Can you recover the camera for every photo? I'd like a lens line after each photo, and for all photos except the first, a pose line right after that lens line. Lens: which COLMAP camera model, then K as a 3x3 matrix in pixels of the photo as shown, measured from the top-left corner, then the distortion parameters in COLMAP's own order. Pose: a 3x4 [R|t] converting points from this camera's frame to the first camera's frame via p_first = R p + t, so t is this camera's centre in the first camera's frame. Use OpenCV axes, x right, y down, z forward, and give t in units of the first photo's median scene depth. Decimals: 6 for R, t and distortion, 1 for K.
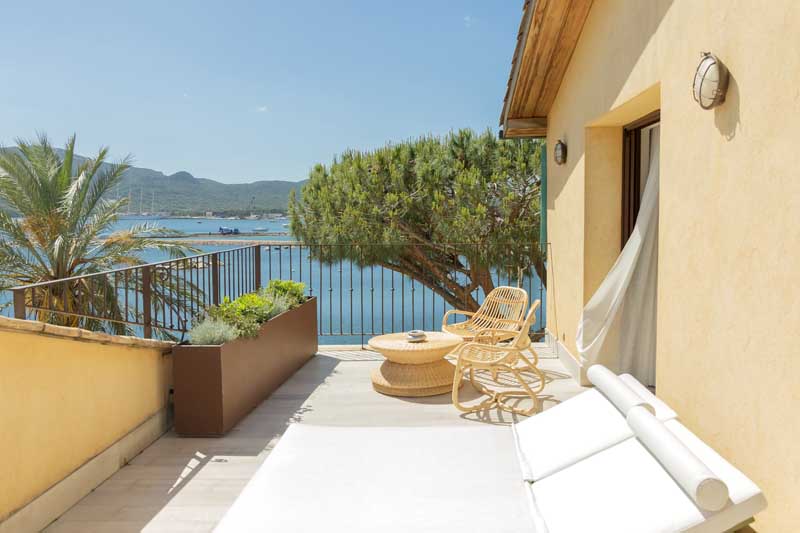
lens RADIAL K [[605.3, 0, 420.5], [0, 605.3, 245.1], [0, 0, 1]] dist [-0.000896, 0.002012]
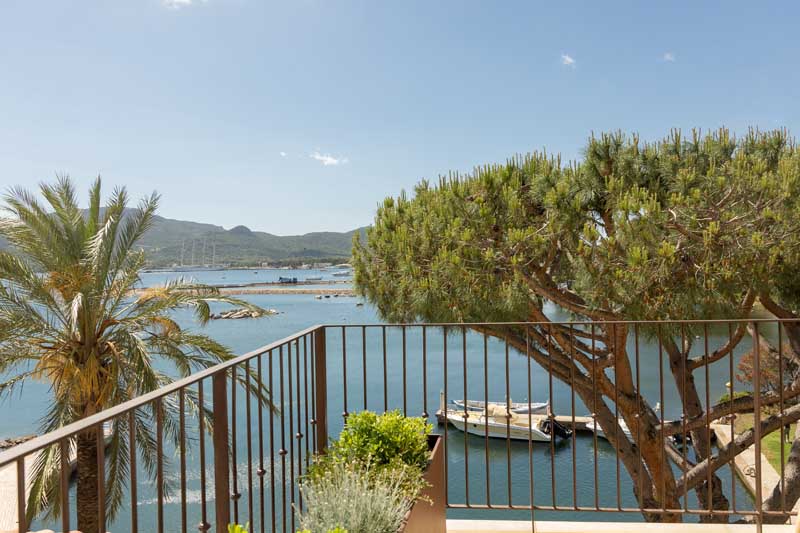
lens RADIAL K [[546.5, 0, 400.0], [0, 546.5, 266.5], [0, 0, 1]] dist [0.000867, 0.000132]
pose [[0.995150, -0.018835, -0.096545, -0.075823], [0.014774, 0.998983, -0.042600, -0.014255], [0.097249, 0.040967, 0.994417, 0.266327]]
